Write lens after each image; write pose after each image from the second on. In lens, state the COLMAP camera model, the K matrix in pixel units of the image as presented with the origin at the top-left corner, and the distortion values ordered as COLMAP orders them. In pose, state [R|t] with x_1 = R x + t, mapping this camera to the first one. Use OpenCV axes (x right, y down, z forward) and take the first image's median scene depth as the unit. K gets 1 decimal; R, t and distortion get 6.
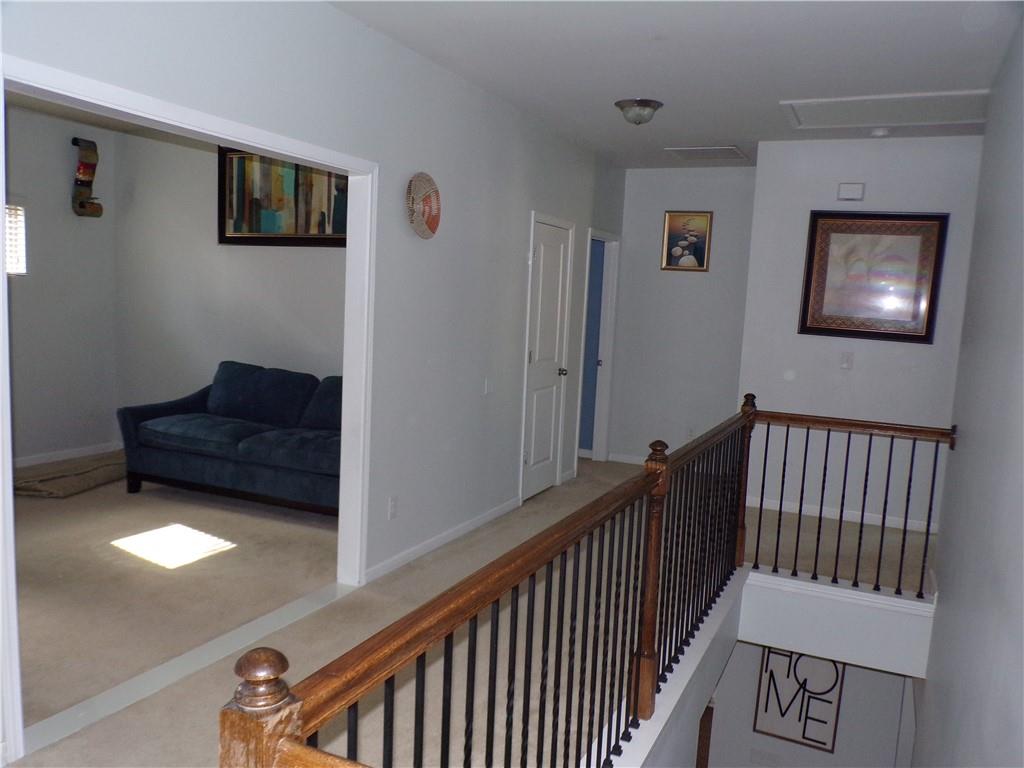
lens RADIAL K [[848.8, 0, 512.0], [0, 848.8, 384.0], [0, 0, 1]] dist [-0.011502, -0.003385]
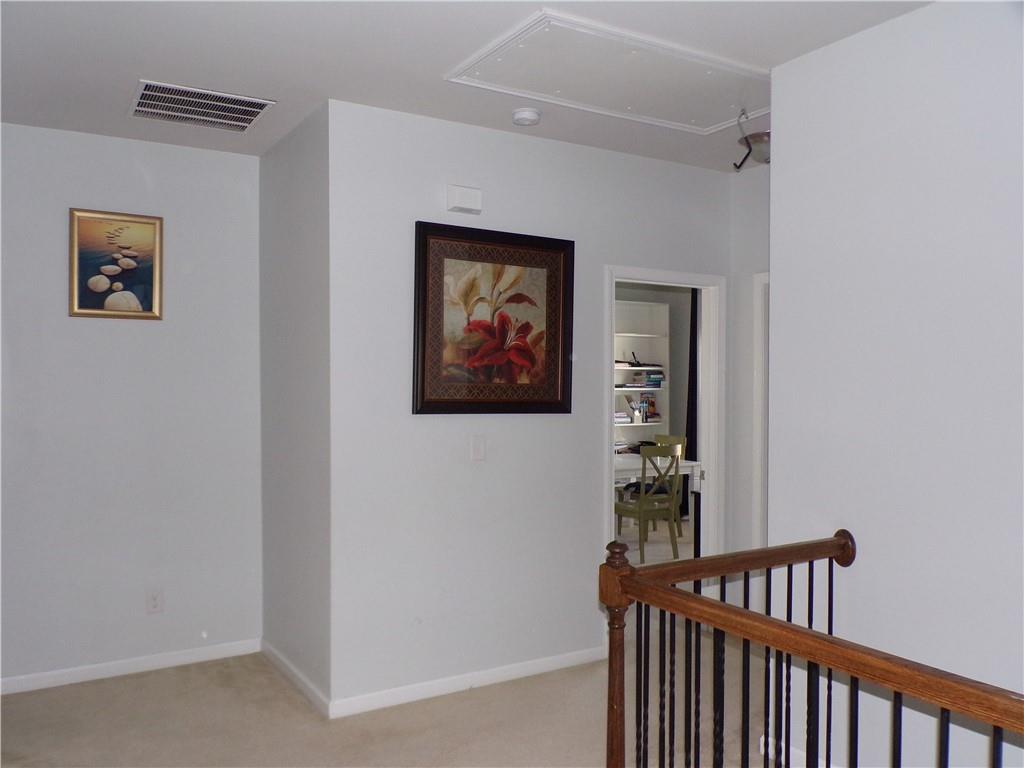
lens RADIAL K [[848.8, 0, 512.0], [0, 848.8, 384.0], [0, 0, 1]] dist [-0.011502, -0.003385]
pose [[0.552867, -0.053775, 0.831533, -0.121039], [0.116039, 0.993161, -0.012924, -0.053847], [-0.825150, 0.103636, 0.555326, 0.487423]]
